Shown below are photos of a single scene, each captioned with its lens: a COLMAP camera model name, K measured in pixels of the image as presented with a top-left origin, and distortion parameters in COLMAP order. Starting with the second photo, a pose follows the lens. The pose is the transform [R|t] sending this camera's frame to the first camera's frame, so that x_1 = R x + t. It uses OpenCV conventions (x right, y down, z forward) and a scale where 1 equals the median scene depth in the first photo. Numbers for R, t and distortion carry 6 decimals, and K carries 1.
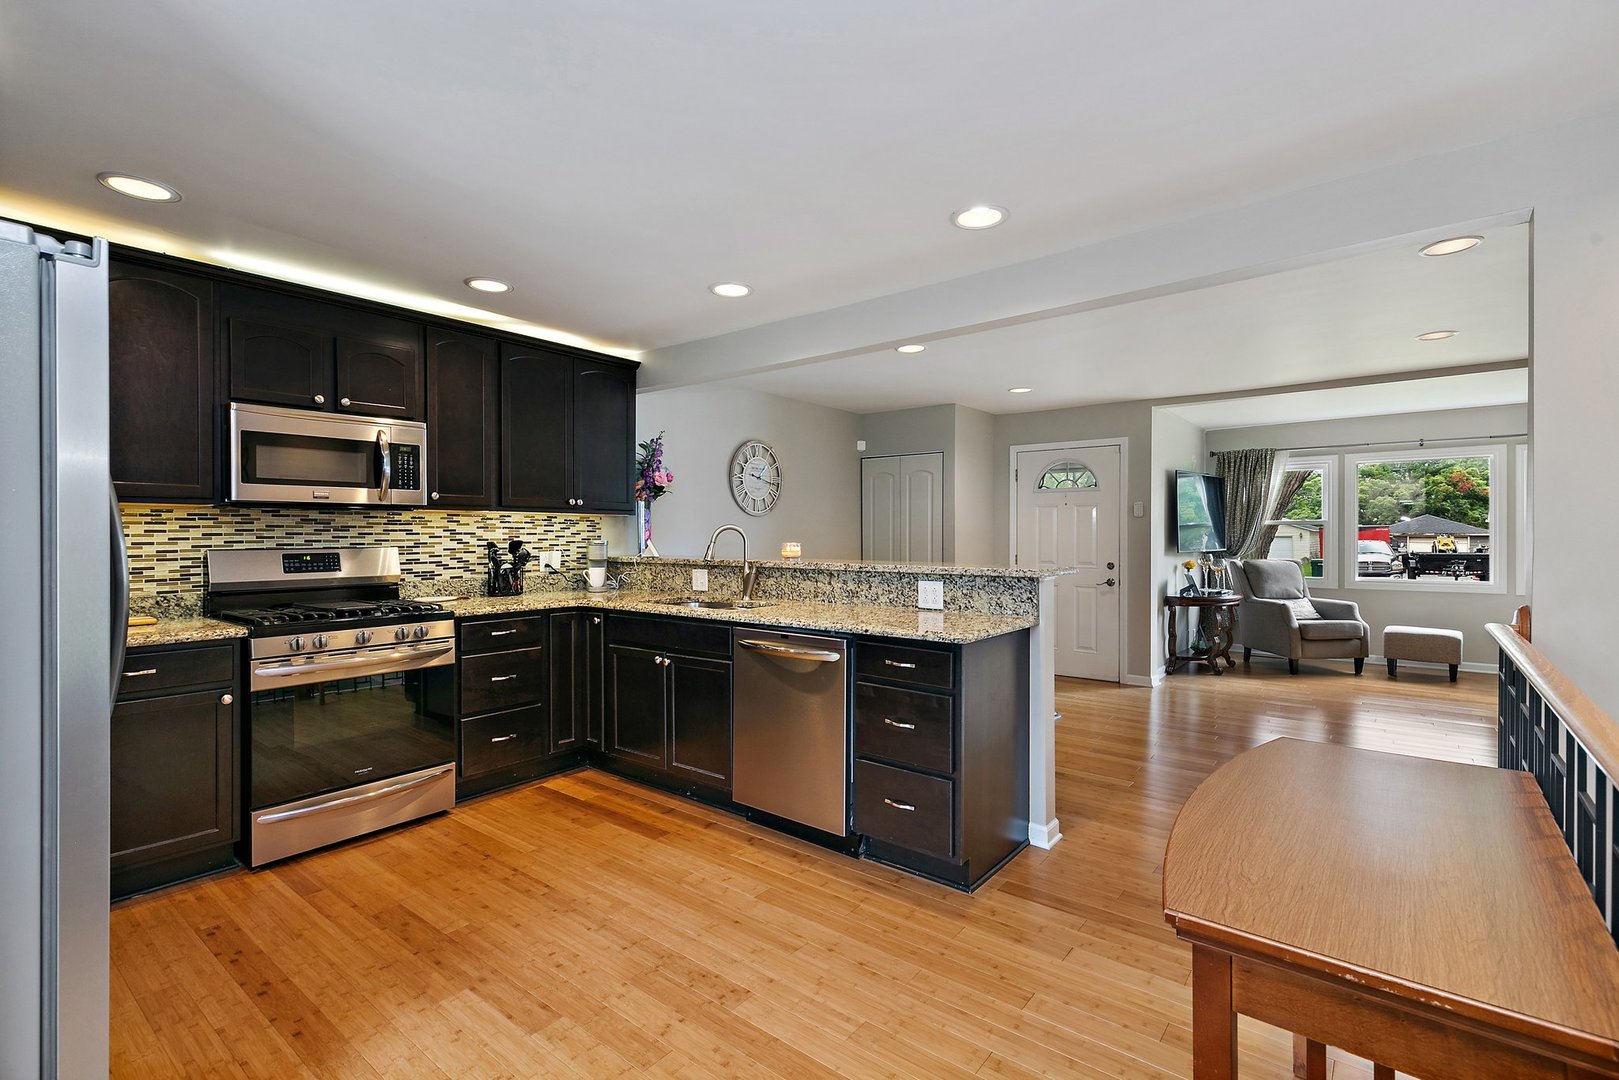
lens RADIAL K [[738.0, 0, 806.8], [0, 738.0, 537.4], [0, 0, 1]] dist [0.011548, -0.004445]
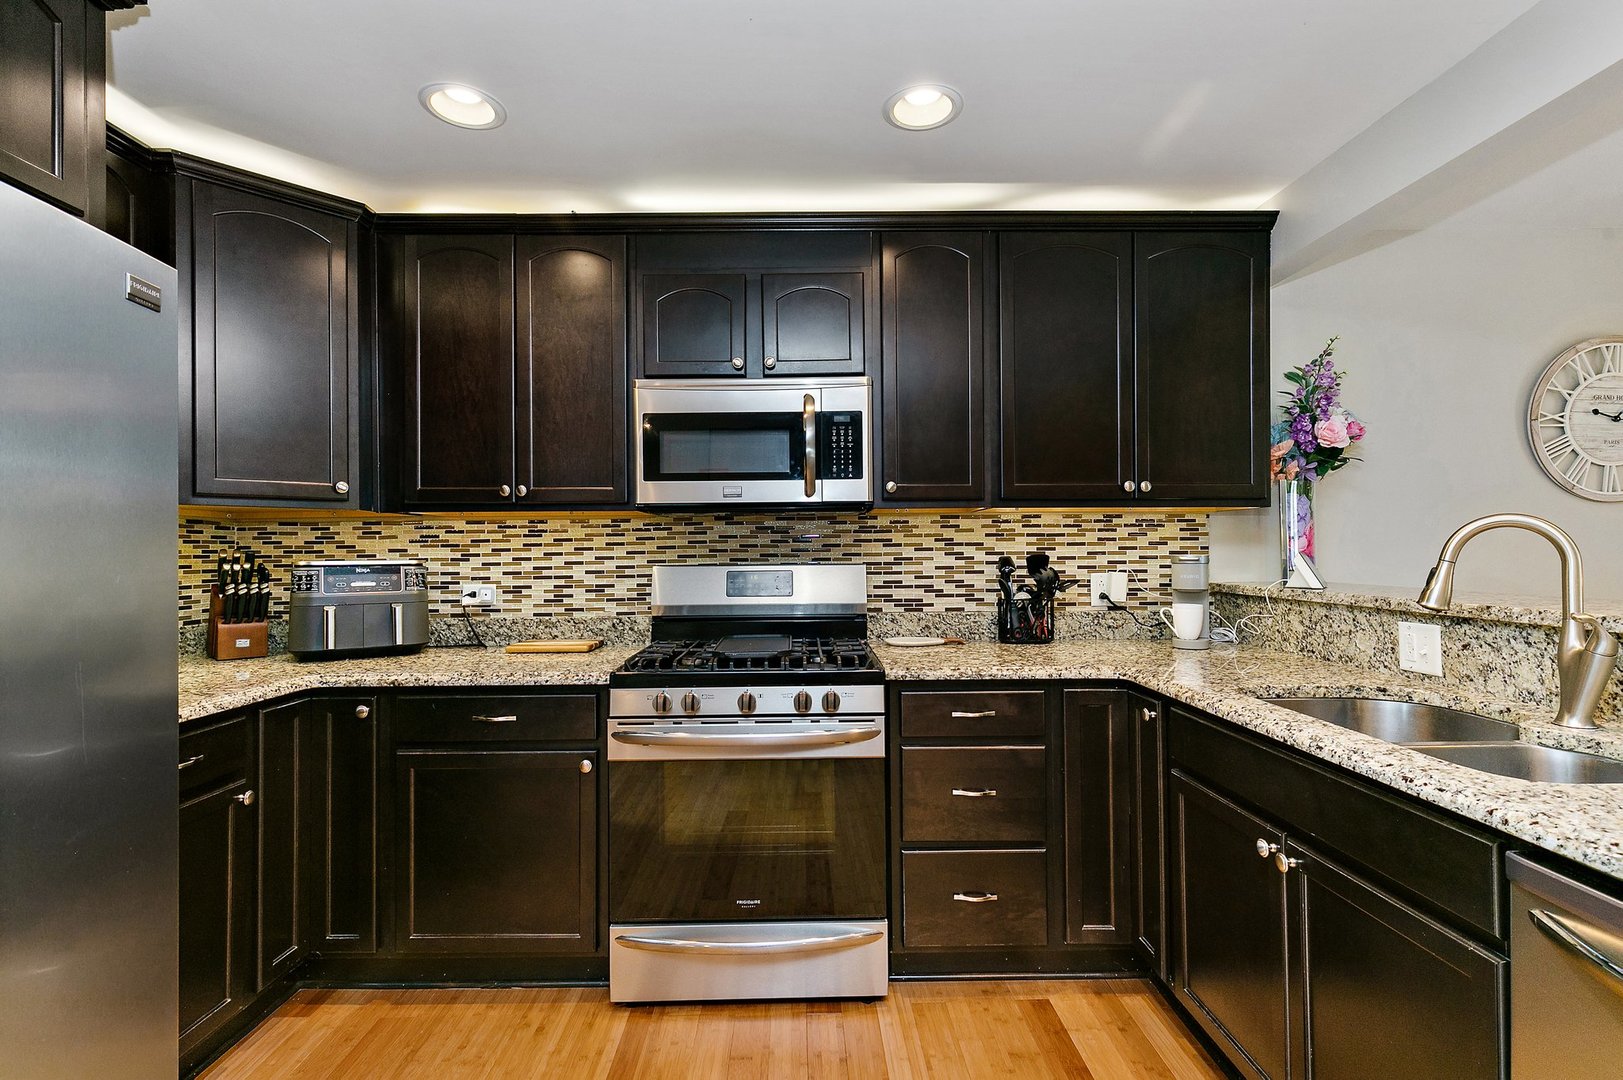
lens RADIAL K [[739.8, 0, 810.1], [0, 739.8, 543.8], [0, 0, 1]] dist [0.011548, -0.004445]
pose [[0.632566, -0.008309, -0.774462, -0.036388], [0.003575, 0.999963, -0.007808, -0.000788], [0.774498, 0.002171, 0.632572, 0.491365]]
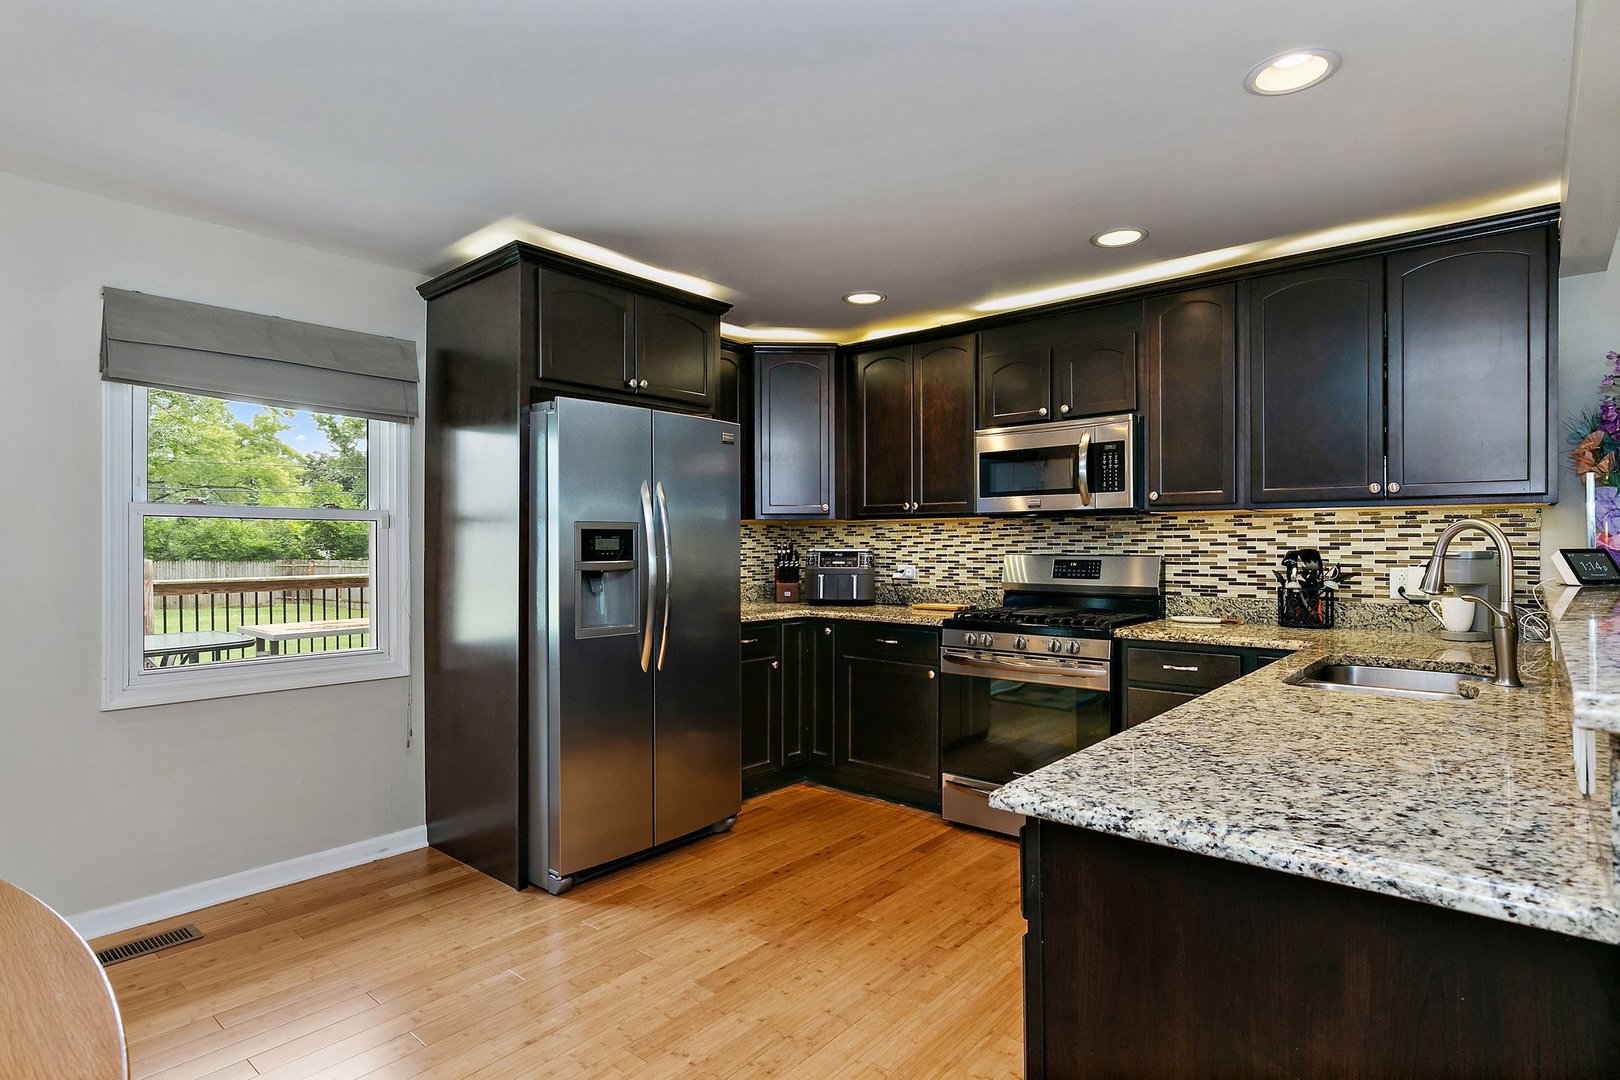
lens RADIAL K [[837.3, 0, 810.7], [0, 837.3, 542.7], [0, 0, 1]] dist [0.000749, -0.000342]
pose [[-0.032607, 0.000280, -0.999468, 0.440575], [-0.000706, 1.000000, 0.000303, -0.002118], [0.999468, 0.000715, -0.032607, 0.592751]]
